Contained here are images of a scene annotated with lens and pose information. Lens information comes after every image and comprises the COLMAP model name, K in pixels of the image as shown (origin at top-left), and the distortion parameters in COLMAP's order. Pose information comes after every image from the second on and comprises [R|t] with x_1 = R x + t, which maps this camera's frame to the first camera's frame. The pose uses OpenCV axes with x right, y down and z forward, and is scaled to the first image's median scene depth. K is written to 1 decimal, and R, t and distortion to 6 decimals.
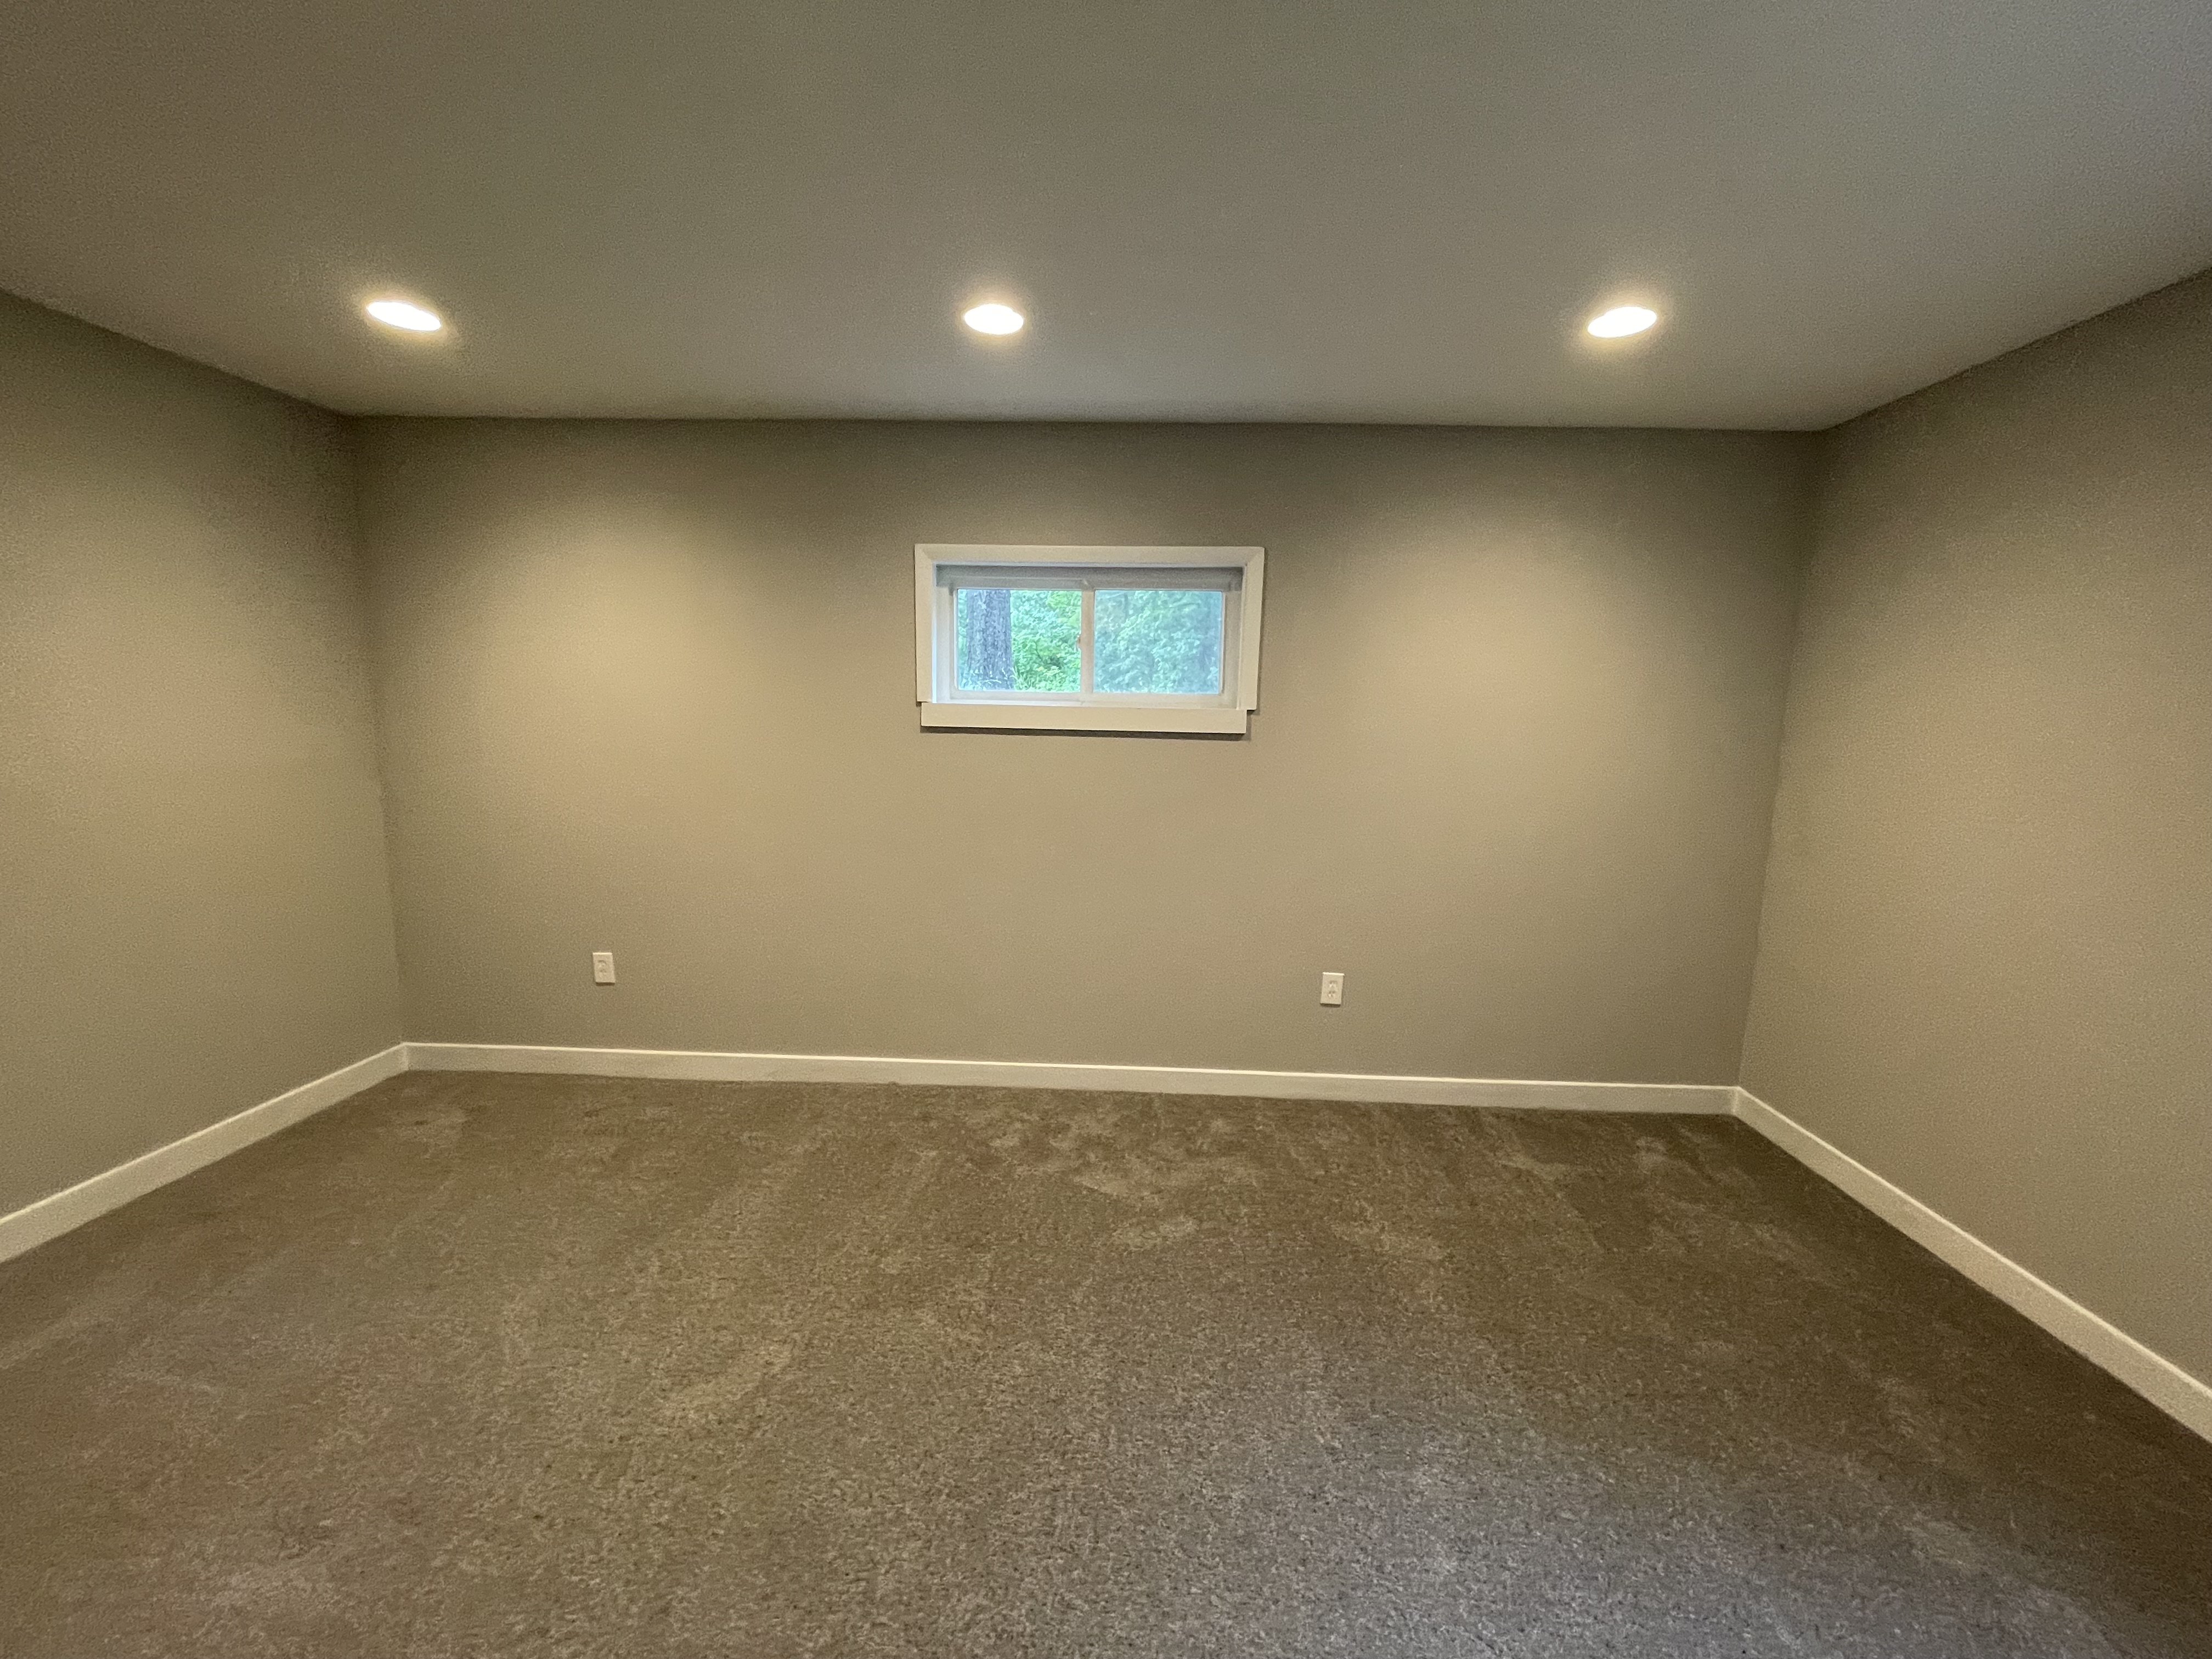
lens RADIAL K [[892.2, 0, 1106.8], [0, 892.2, 831.4], [0, 0, 1]] dist [-0.005254, 0.002555]
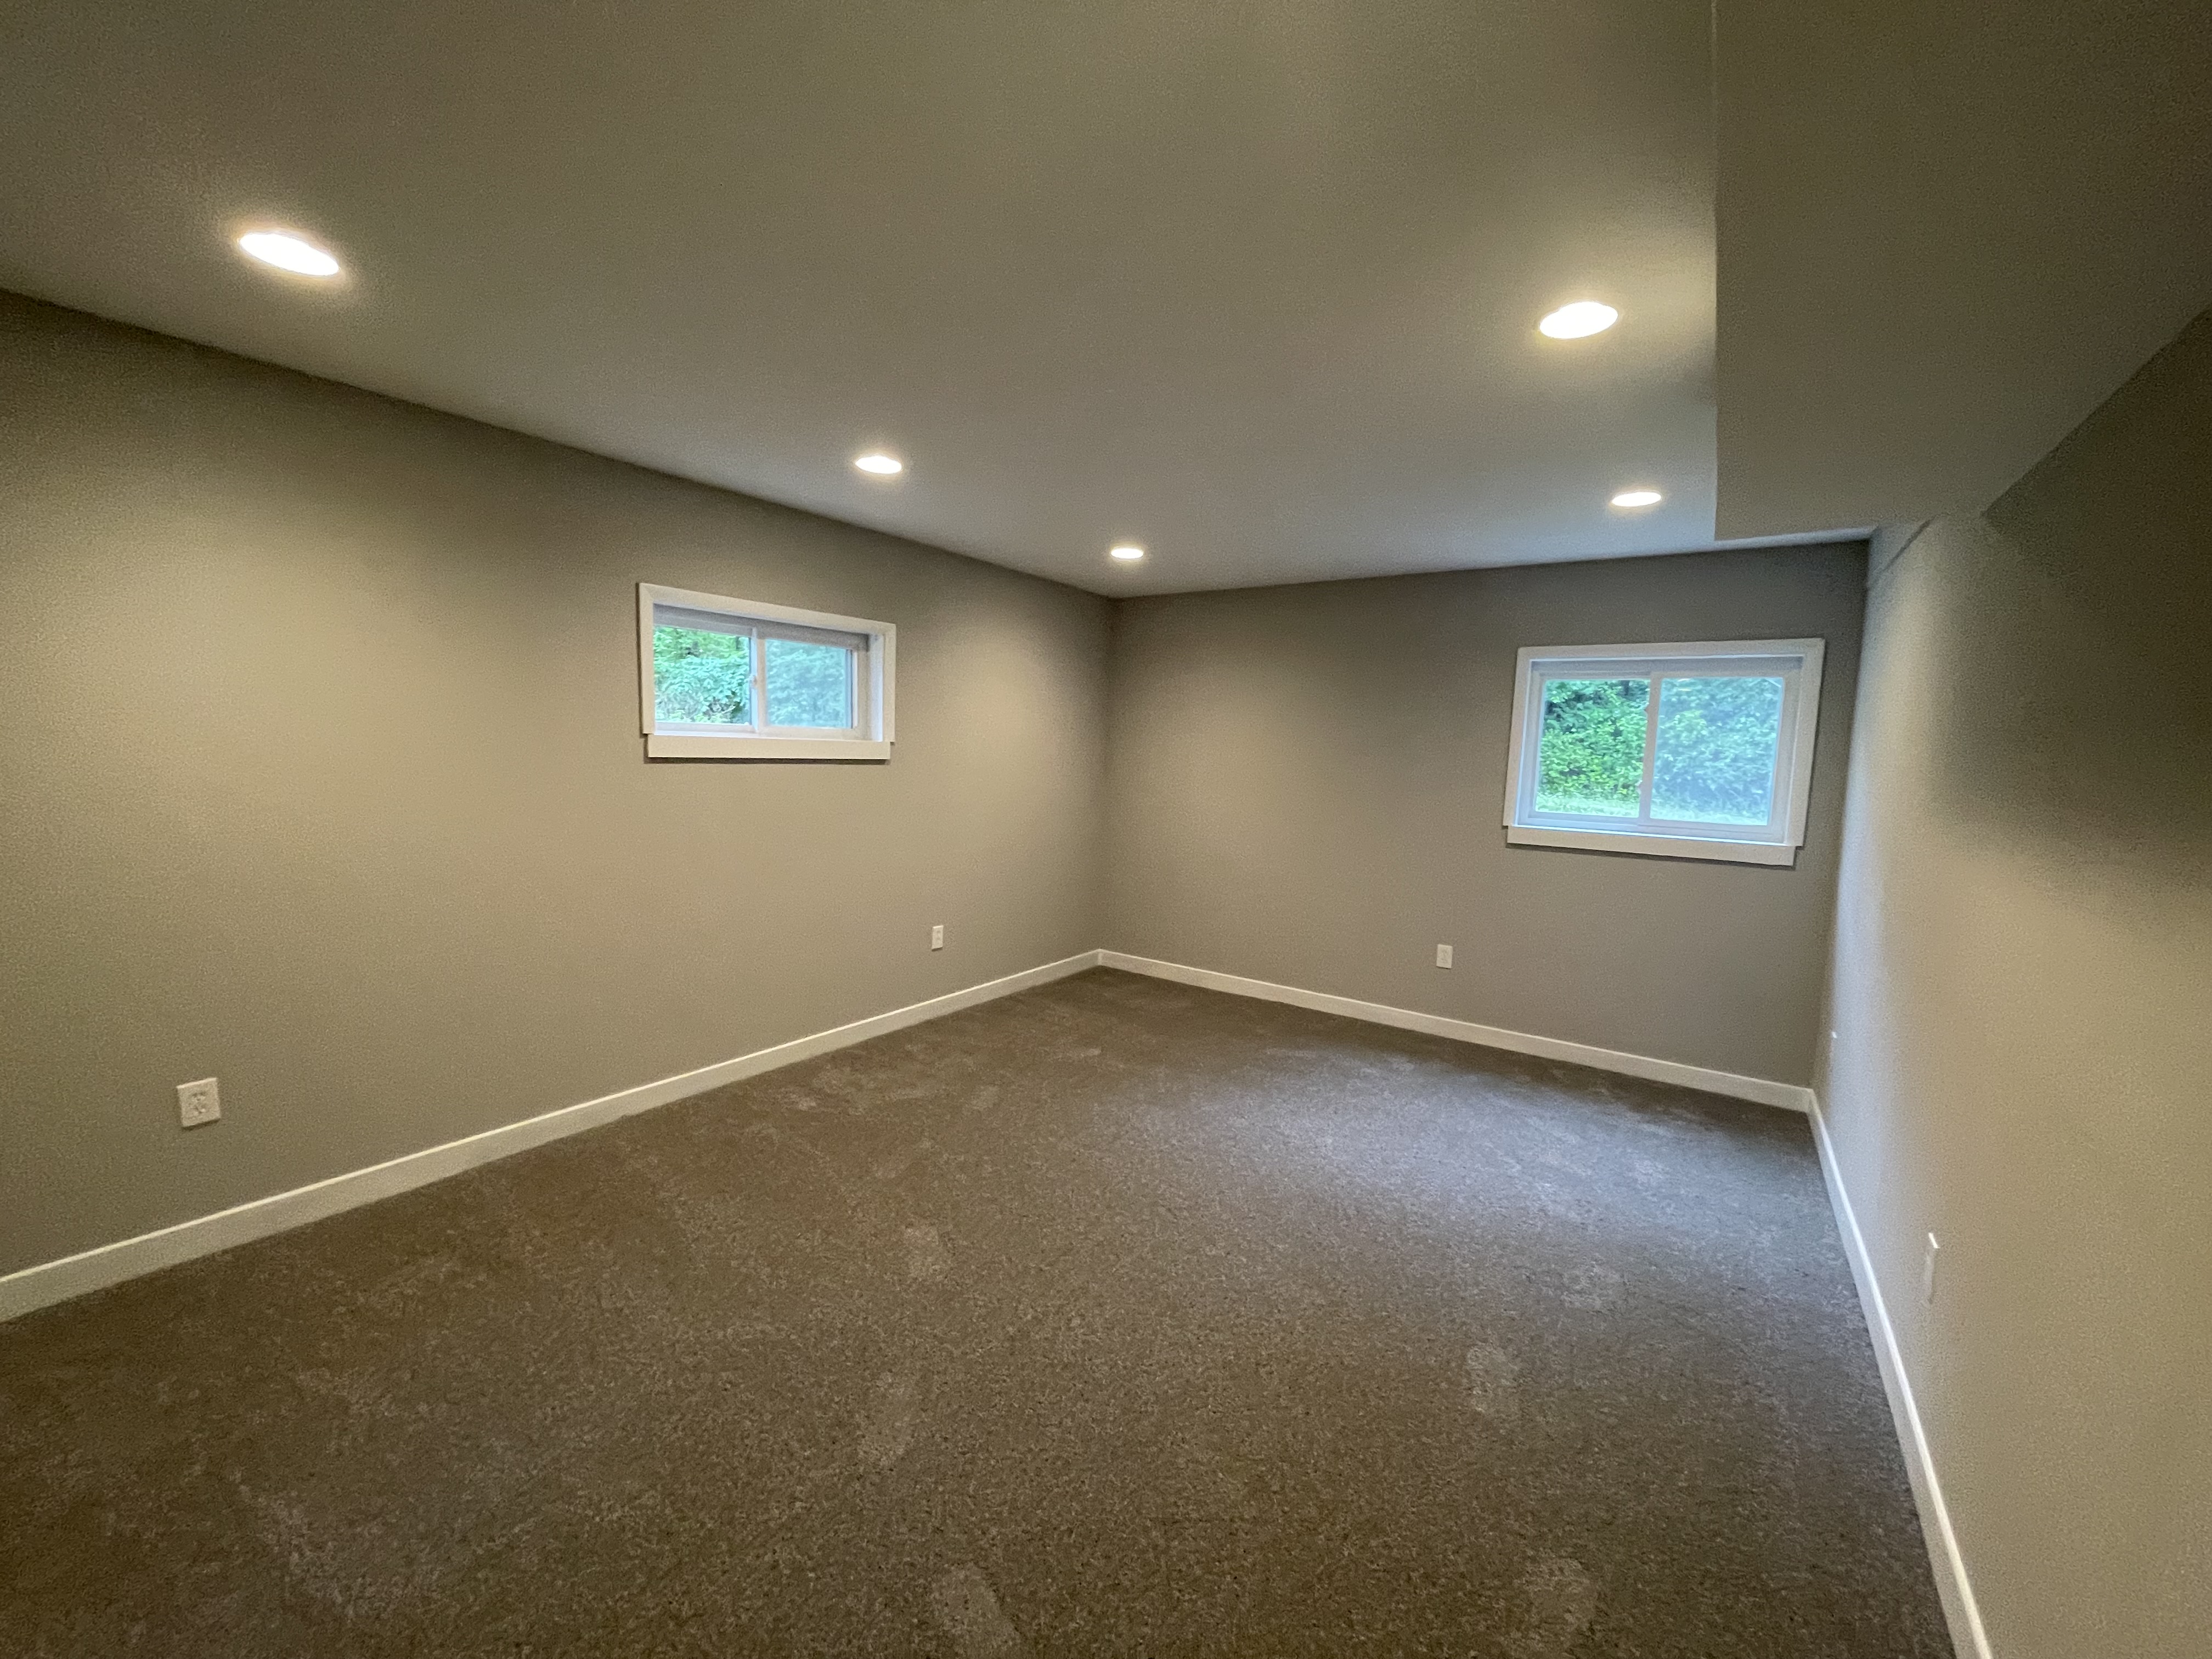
lens RADIAL K [[892.2, 0, 1095.9], [0, 892.2, 833.0], [0, 0, 1]] dist [-0.005254, 0.002555]
pose [[0.536310, -0.085591, 0.839670, -0.808308], [0.090803, 0.994922, 0.043419, -0.028354], [-0.839122, 0.052958, 0.541358, 0.009829]]
